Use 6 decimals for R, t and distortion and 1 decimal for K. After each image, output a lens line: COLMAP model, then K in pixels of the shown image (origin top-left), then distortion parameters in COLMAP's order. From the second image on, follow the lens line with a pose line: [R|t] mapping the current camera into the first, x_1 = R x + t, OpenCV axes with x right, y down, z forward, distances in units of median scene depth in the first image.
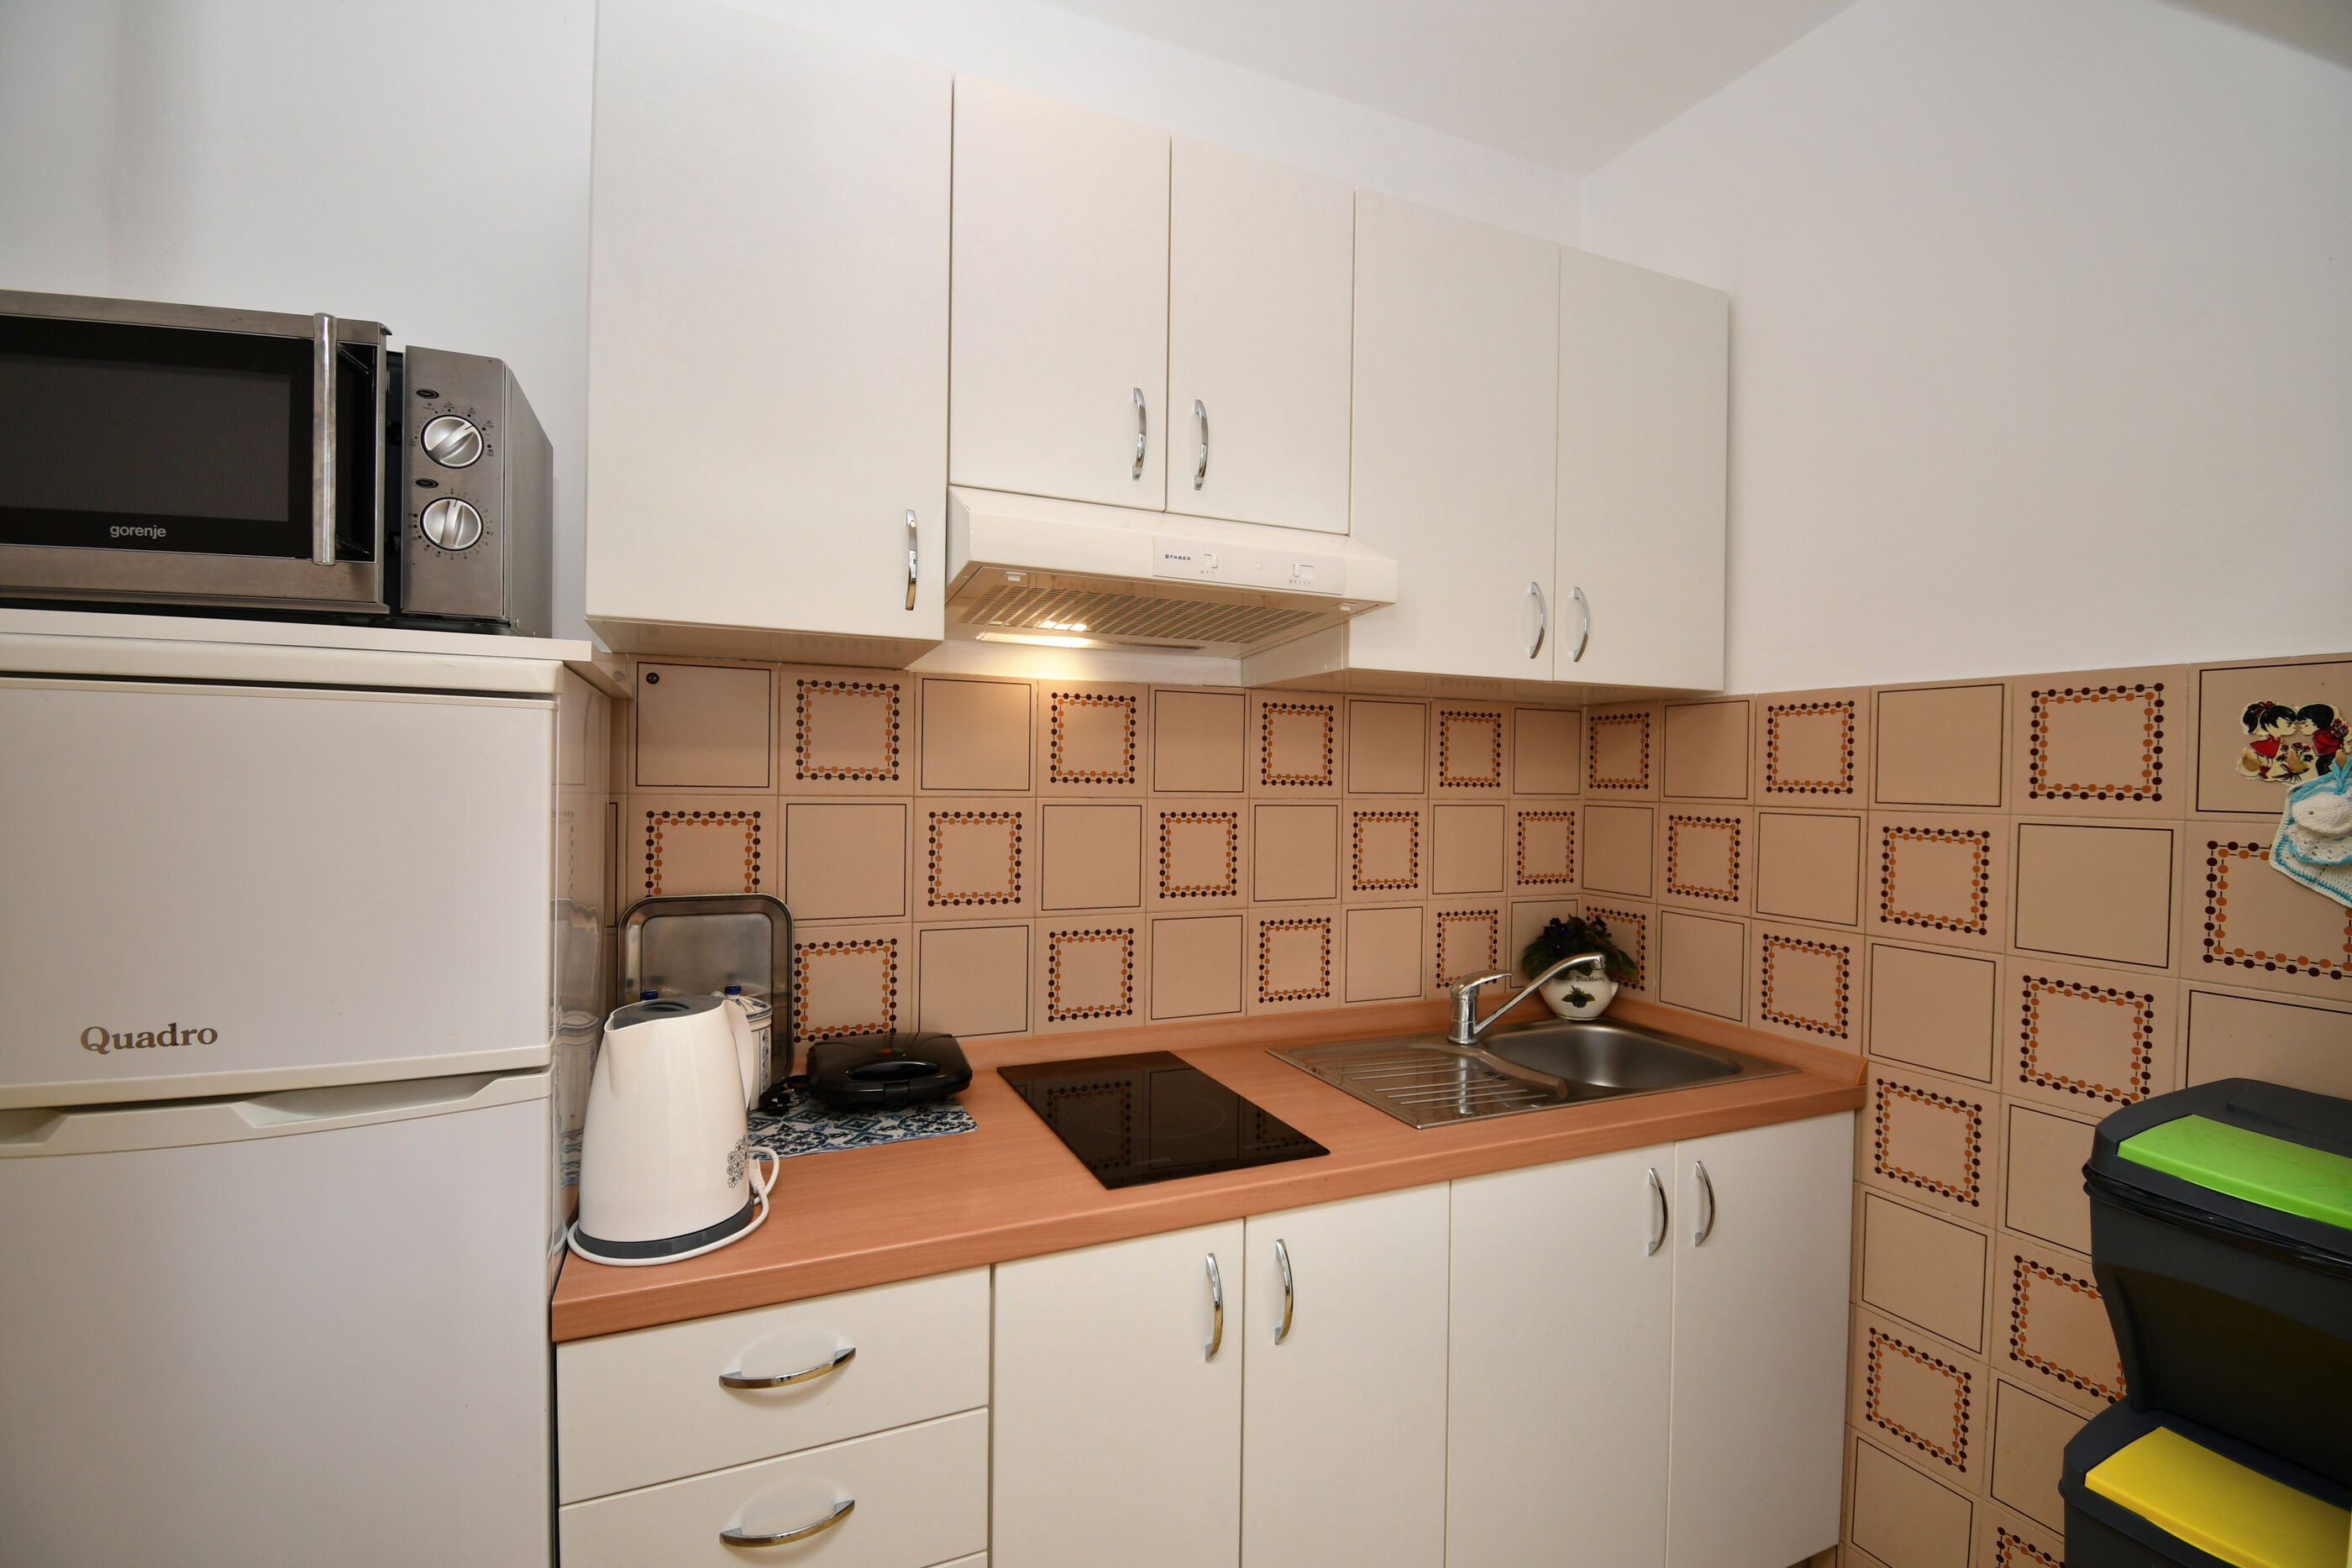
lens RADIAL K [[1028.6, 0, 1175.5], [0, 1028.6, 789.5], [0, 0, 1]] dist [0.020085, -0.024392]
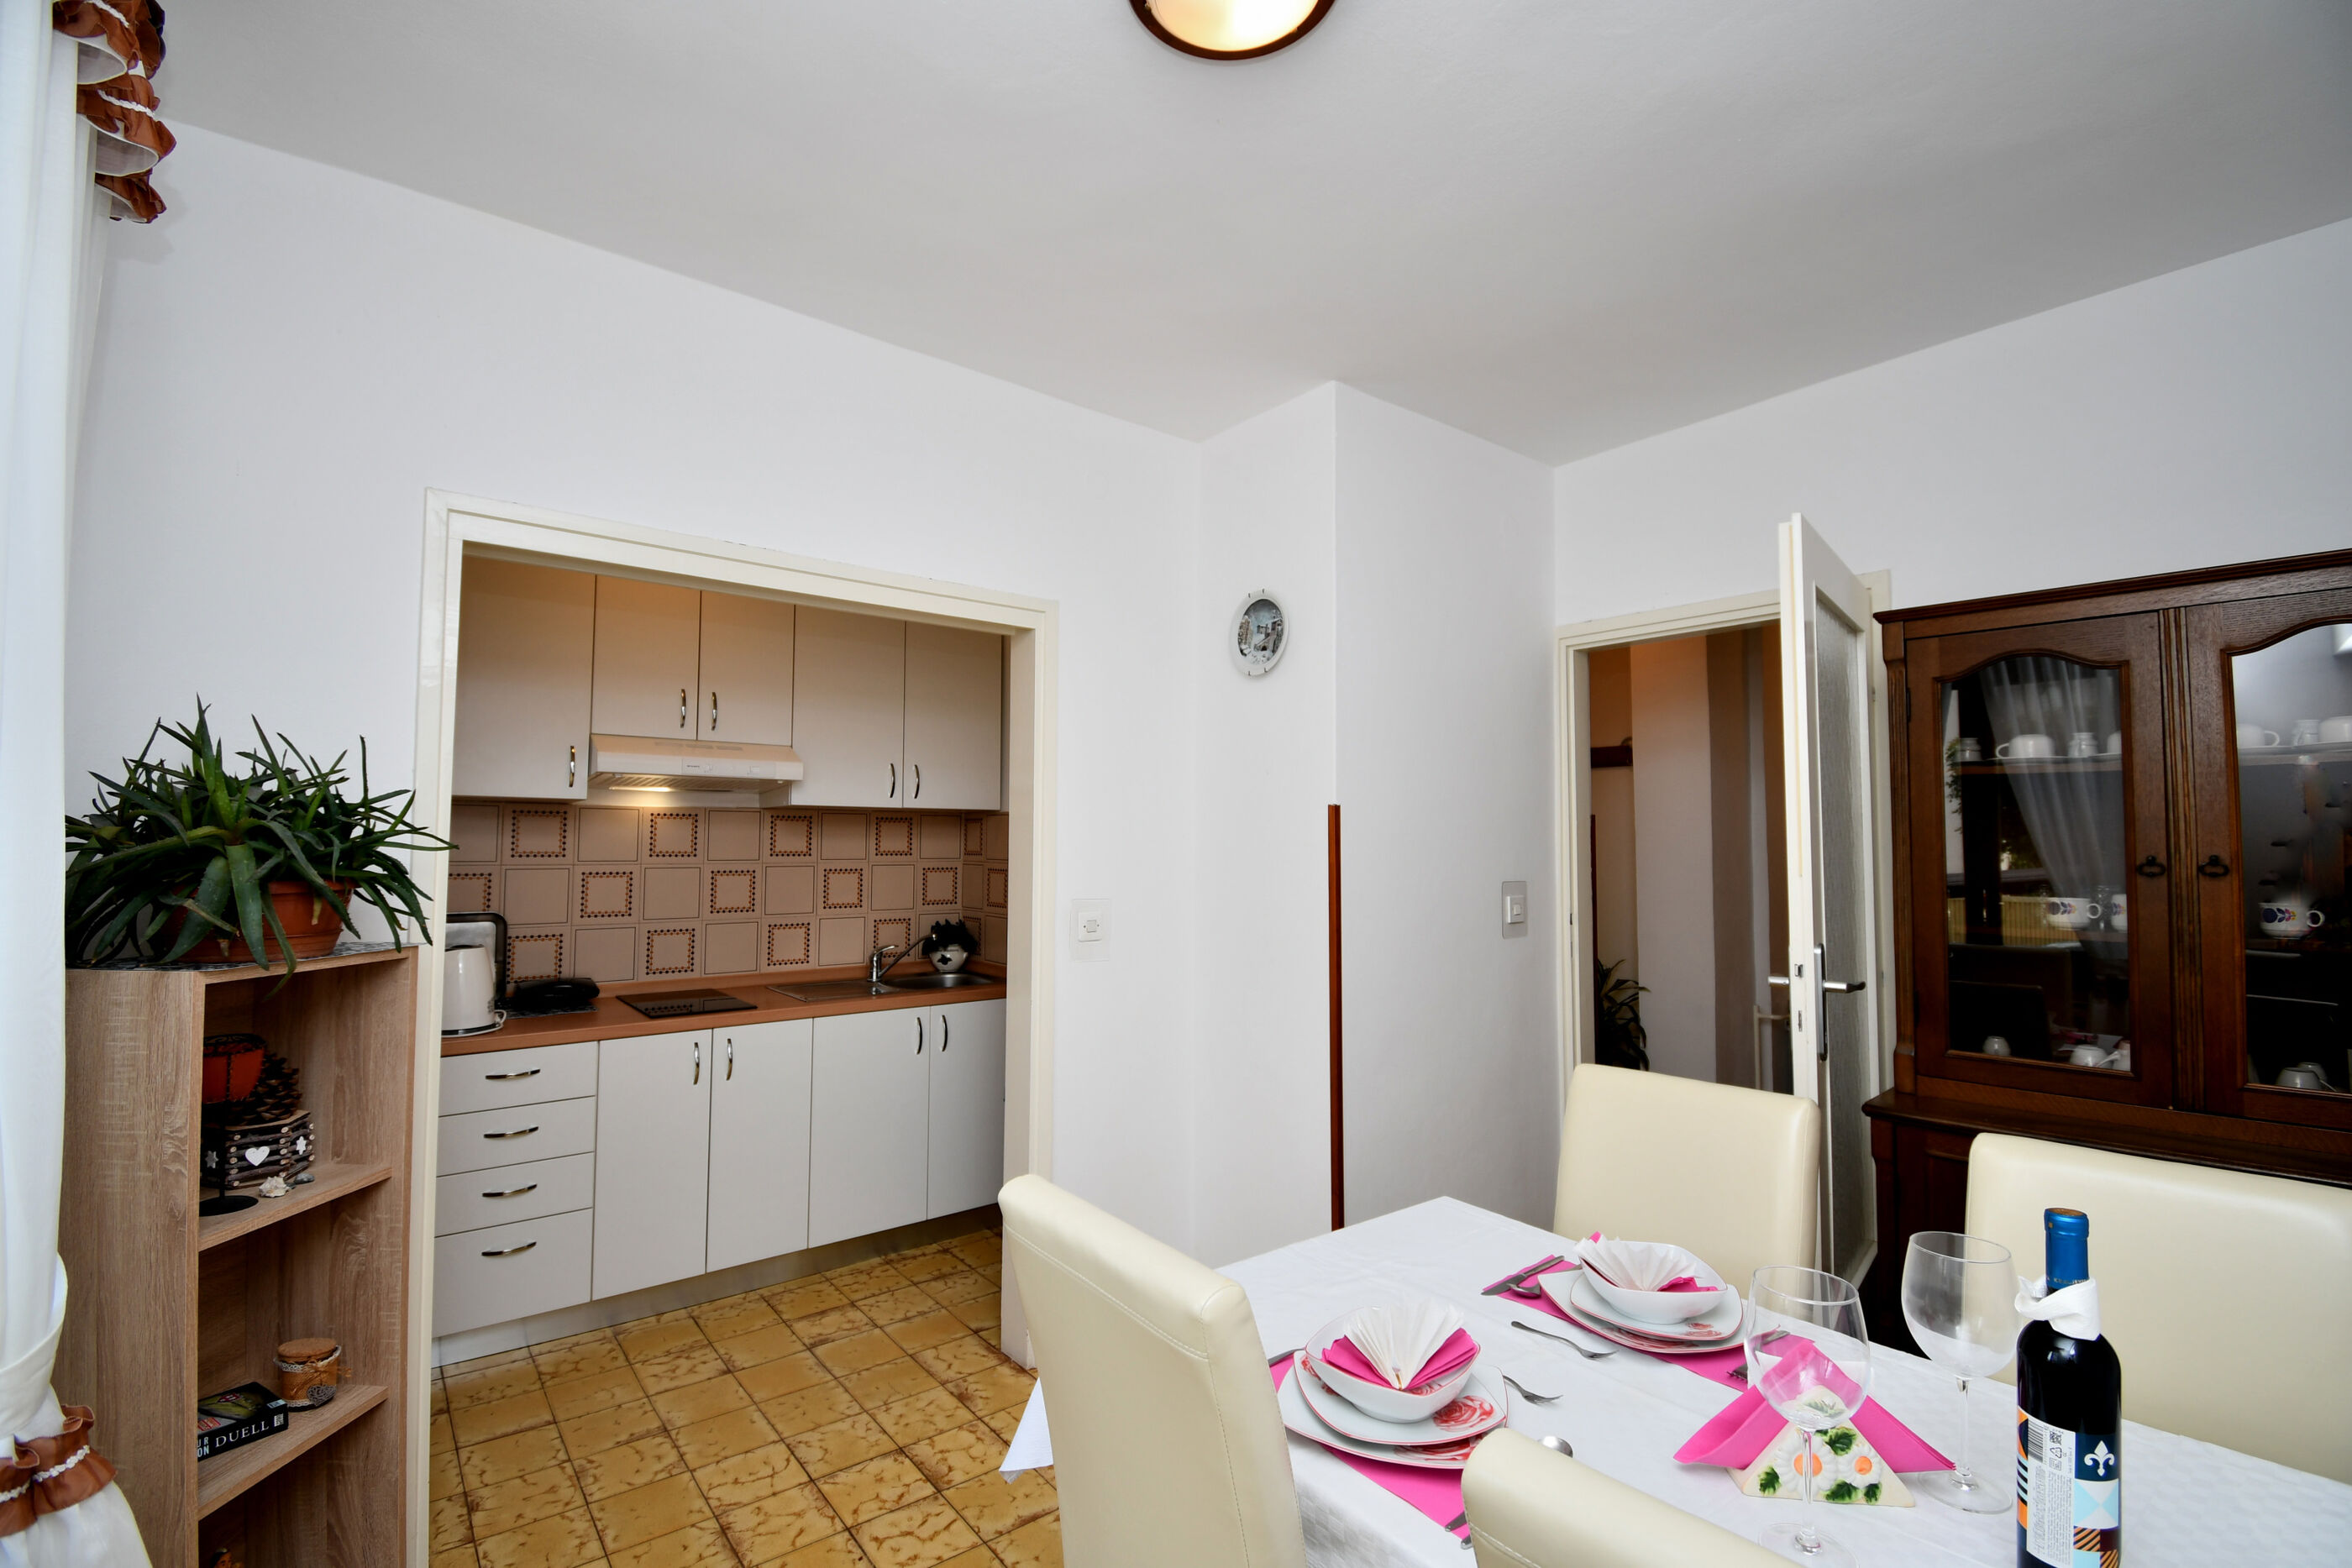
lens RADIAL K [[1028.6, 0, 1175.5], [0, 1028.6, 789.5], [0, 0, 1]] dist [0.020085, -0.024392]
pose [[0.967316, 0.003811, 0.253546, 0.385301], [0.011513, 0.998196, -0.058930, -0.007852], [-0.253313, 0.059923, 0.965527, -1.308369]]
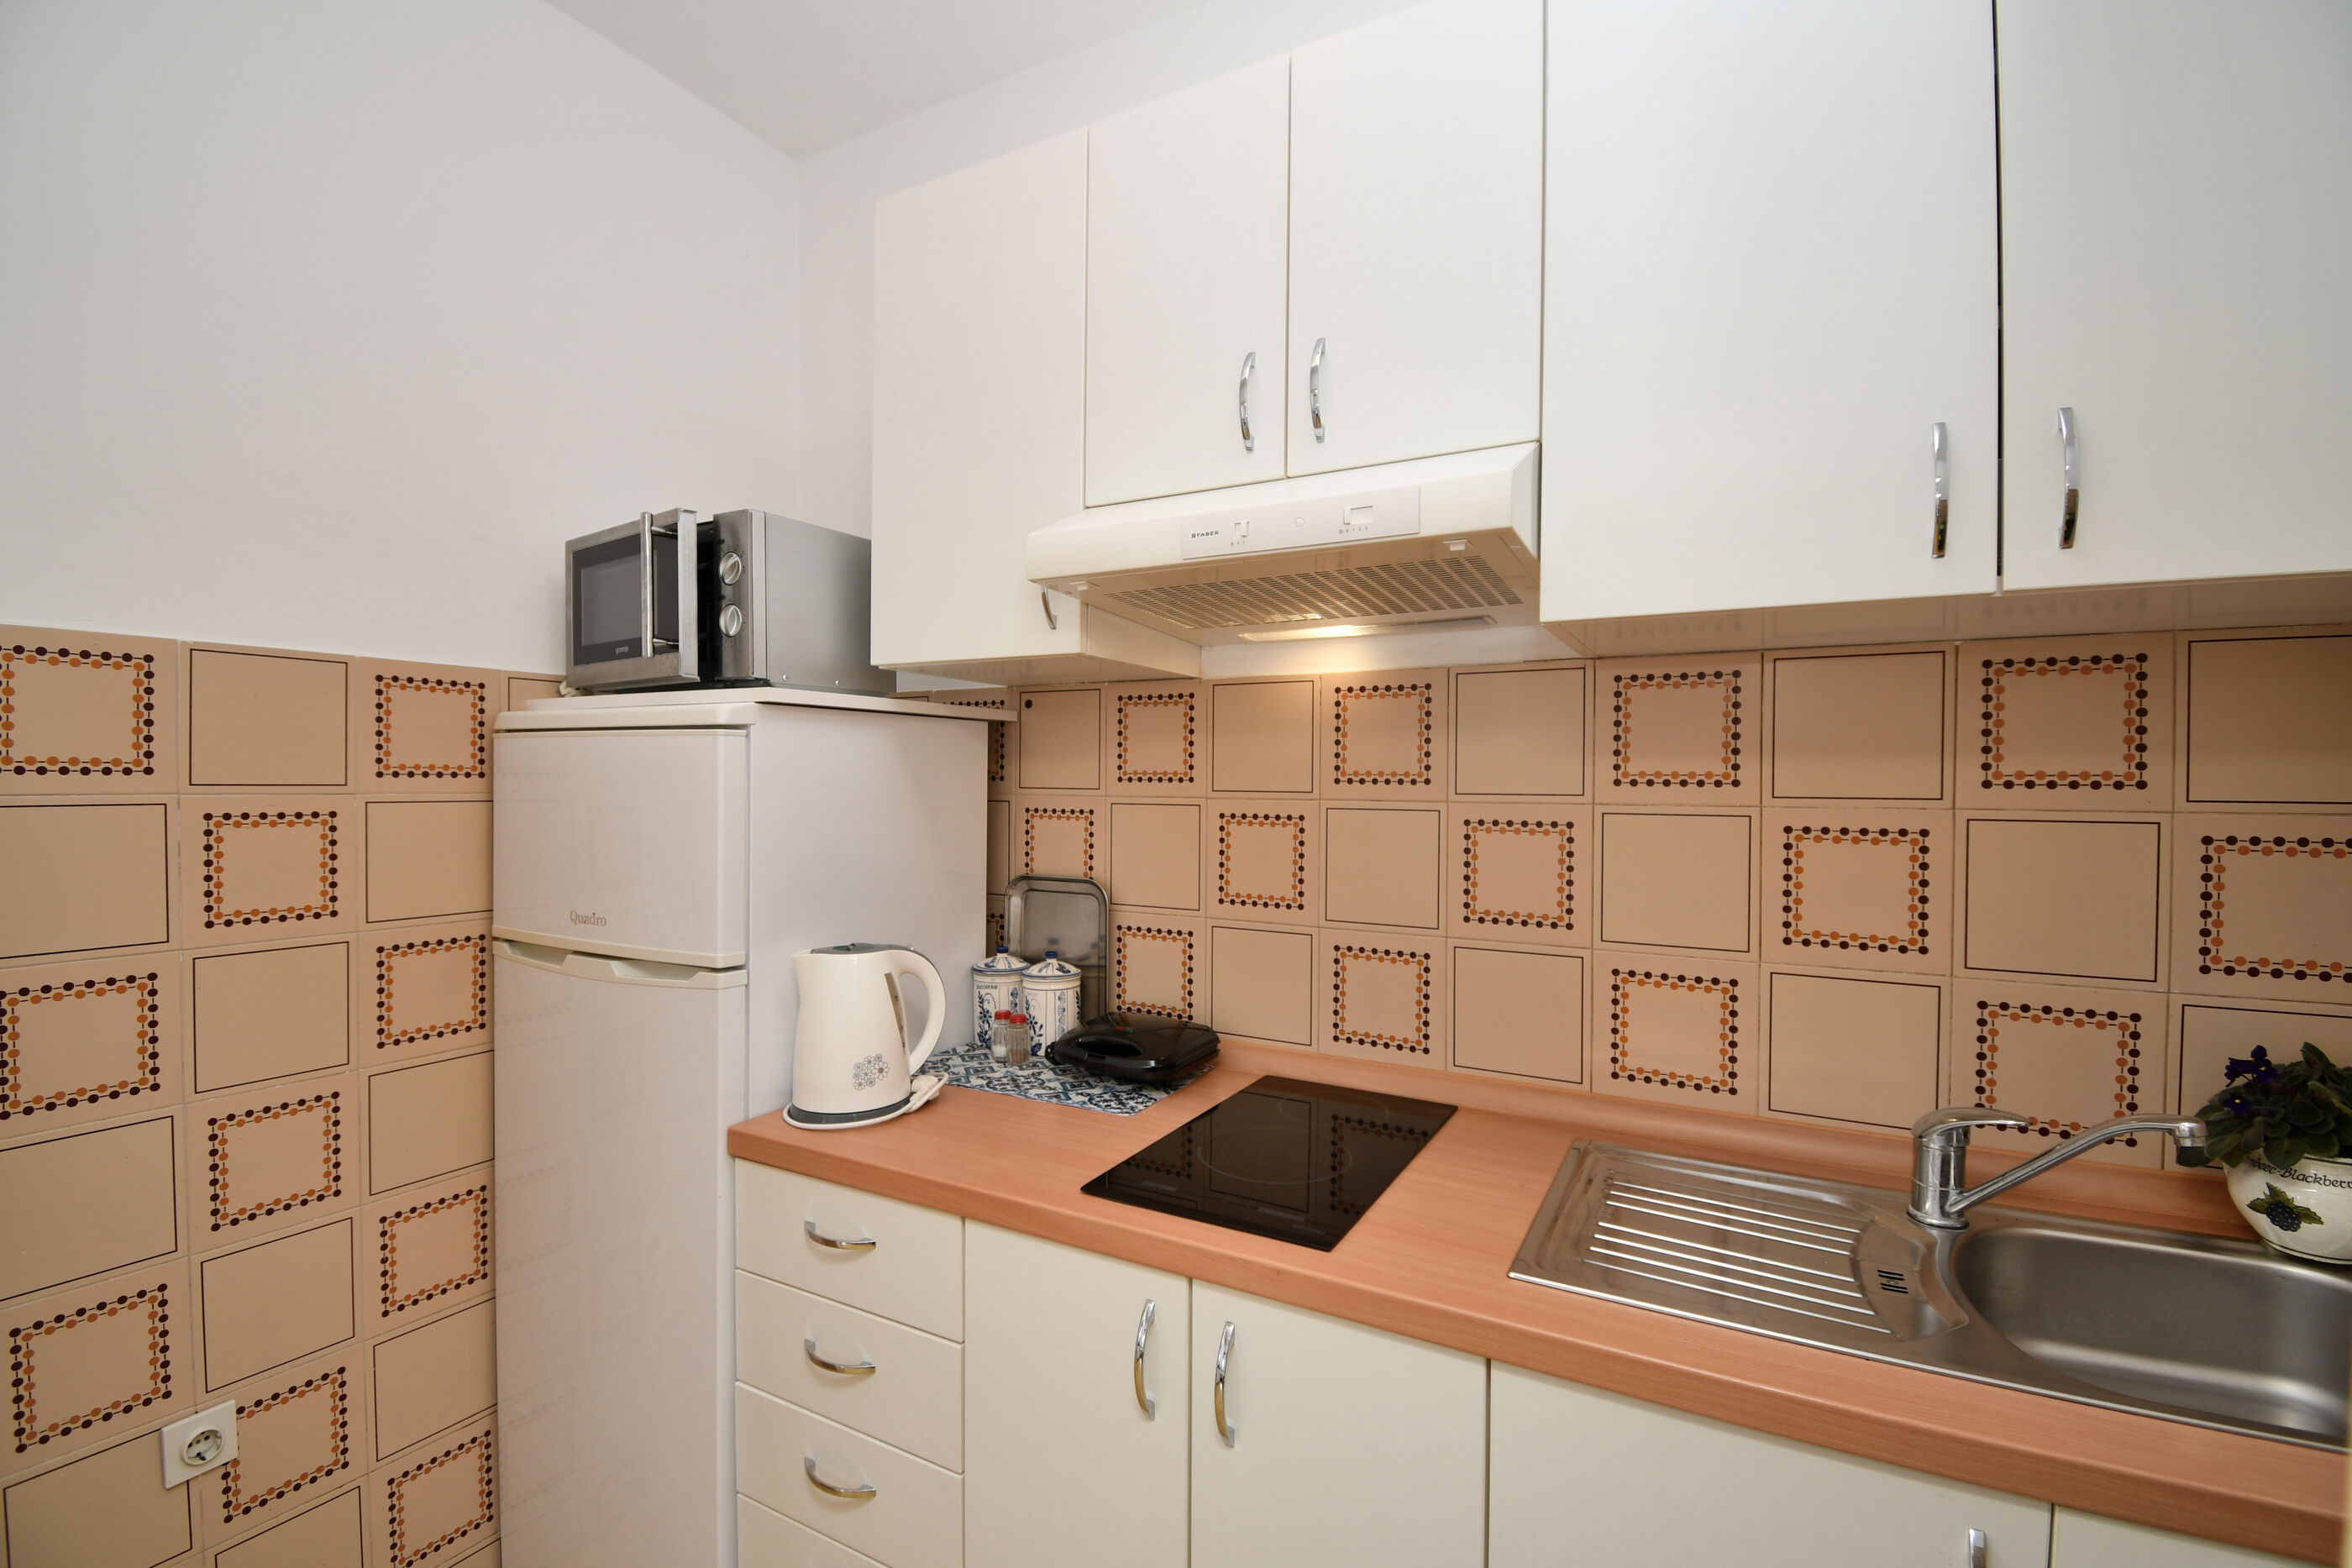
lens RADIAL K [[1028.6, 0, 1175.5], [0, 1028.6, 789.5], [0, 0, 1]] dist [0.020085, -0.024392]
pose [[0.604935, -0.001503, -0.796273, 0.555444], [-0.004646, 0.999975, -0.005417, 0.004056], [0.796261, 0.006976, 0.604913, 0.336040]]
